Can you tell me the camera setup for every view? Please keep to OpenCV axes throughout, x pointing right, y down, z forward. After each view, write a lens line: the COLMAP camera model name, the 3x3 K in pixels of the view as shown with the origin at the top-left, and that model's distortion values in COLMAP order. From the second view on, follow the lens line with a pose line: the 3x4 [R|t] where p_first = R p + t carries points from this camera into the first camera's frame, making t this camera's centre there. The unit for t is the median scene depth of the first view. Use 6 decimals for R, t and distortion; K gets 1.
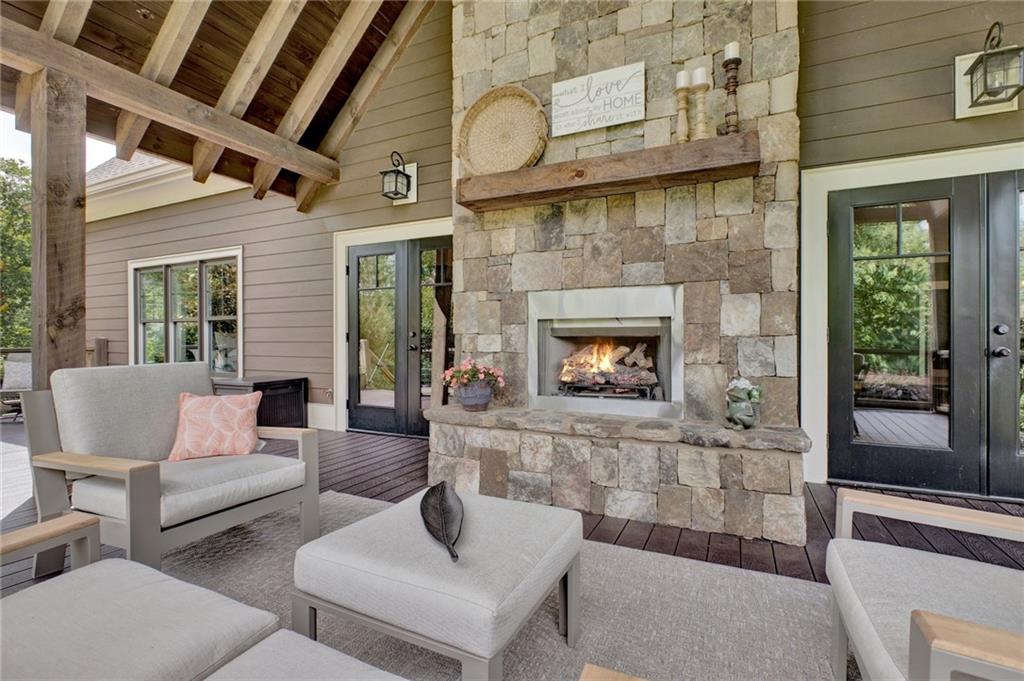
lens RADIAL K [[474.3, 0, 509.4], [0, 474.3, 339.6], [0, 0, 1]] dist [-0.001992, -0.000173]
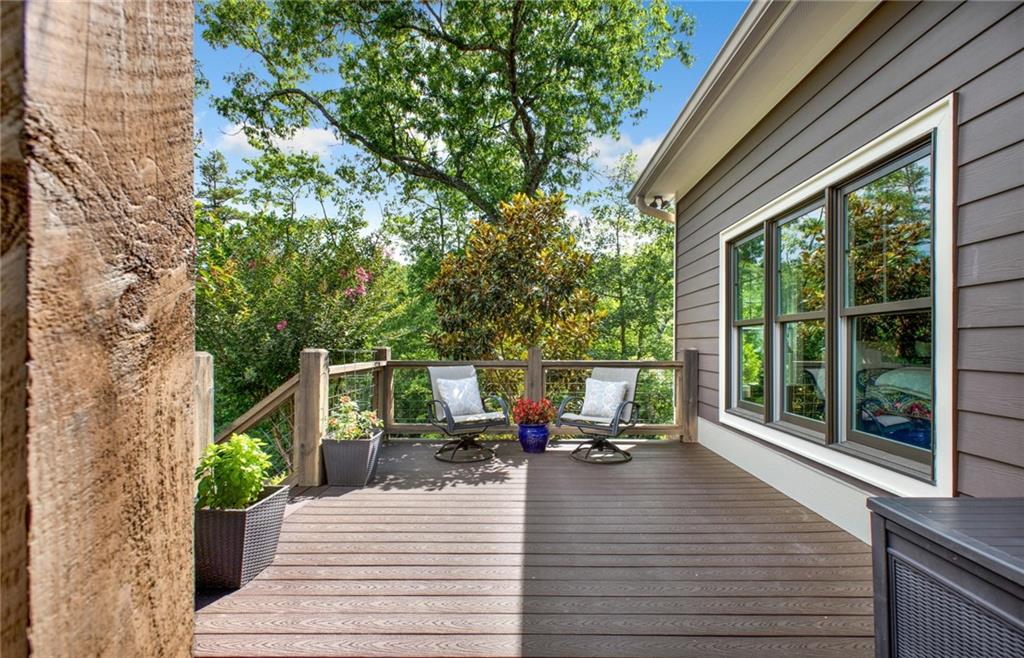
lens RADIAL K [[480.9, 0, 531.6], [0, 480.9, 345.7], [0, 0, 1]] dist [0.012245, 0.000118]
pose [[0.435750, 0.007569, -0.900036, -0.343493], [-0.005832, 0.999967, 0.005586, -0.012383], [0.900049, 0.002815, 0.435780, 0.517109]]
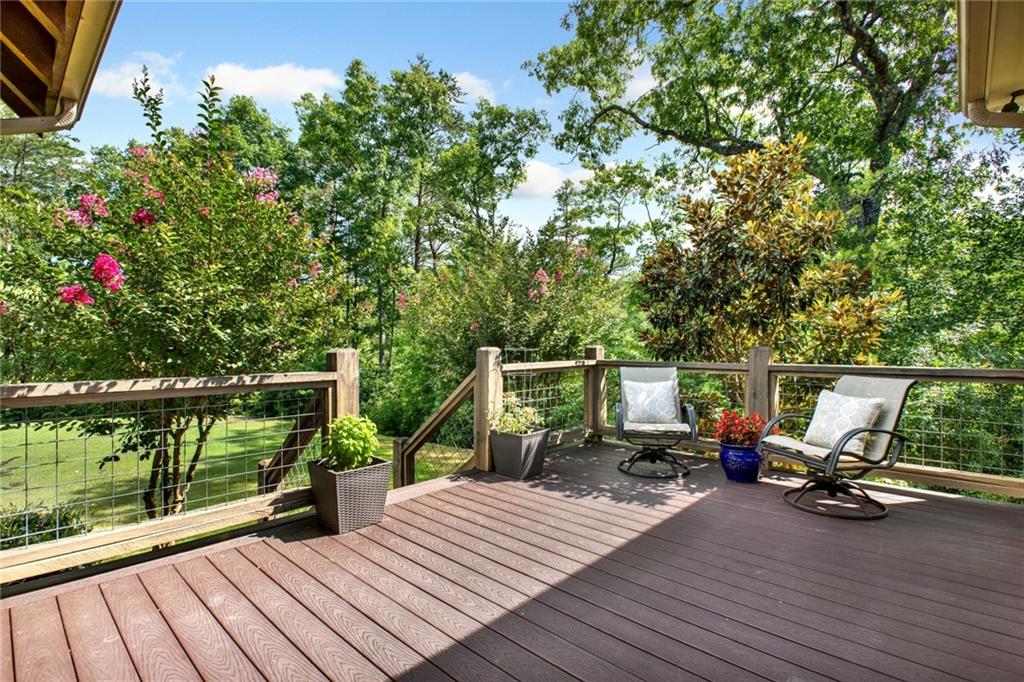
lens RADIAL K [[490.4, 0, 510.6], [0, 490.4, 342.5], [0, 0, 1]] dist [0.004818, 0.001038]
pose [[-0.298430, 0.002872, -0.954427, -0.364875], [0.000777, 0.999996, 0.002766, -0.012278], [0.954431, 0.000084, -0.298431, 0.793751]]
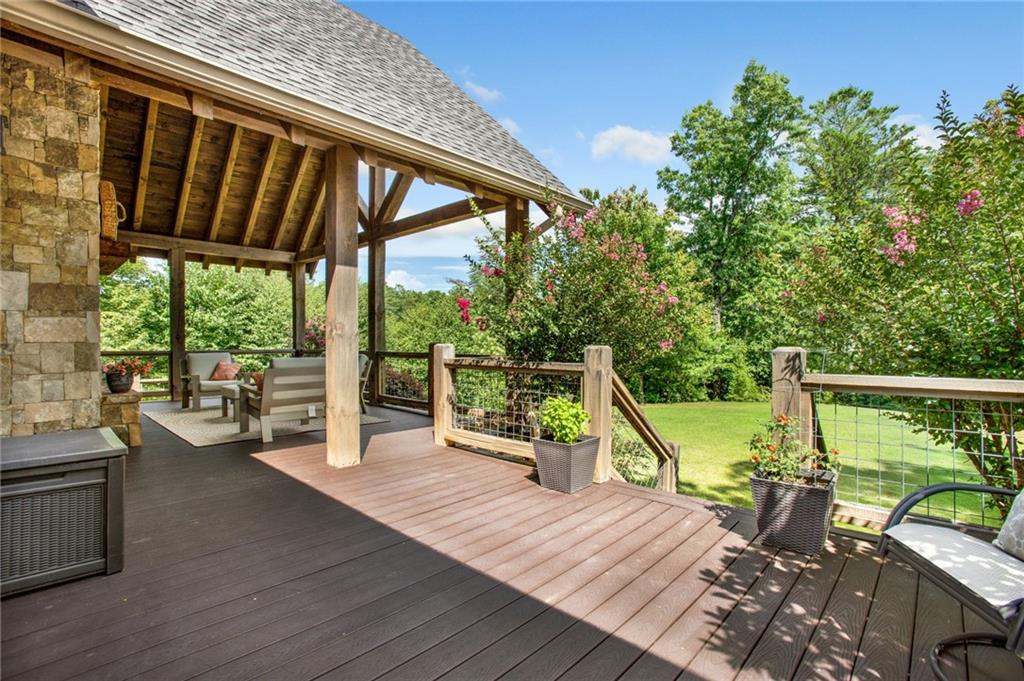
lens RADIAL K [[463.0, 0, 508.6], [0, 463.0, 341.1], [0, 0, 1]] dist [-0.024110, 0.008583]
pose [[-0.957519, 0.004865, 0.288331, -0.936003], [0.002877, 0.999969, -0.007319, -0.005330], [-0.288357, -0.006179, -0.957503, 1.092335]]
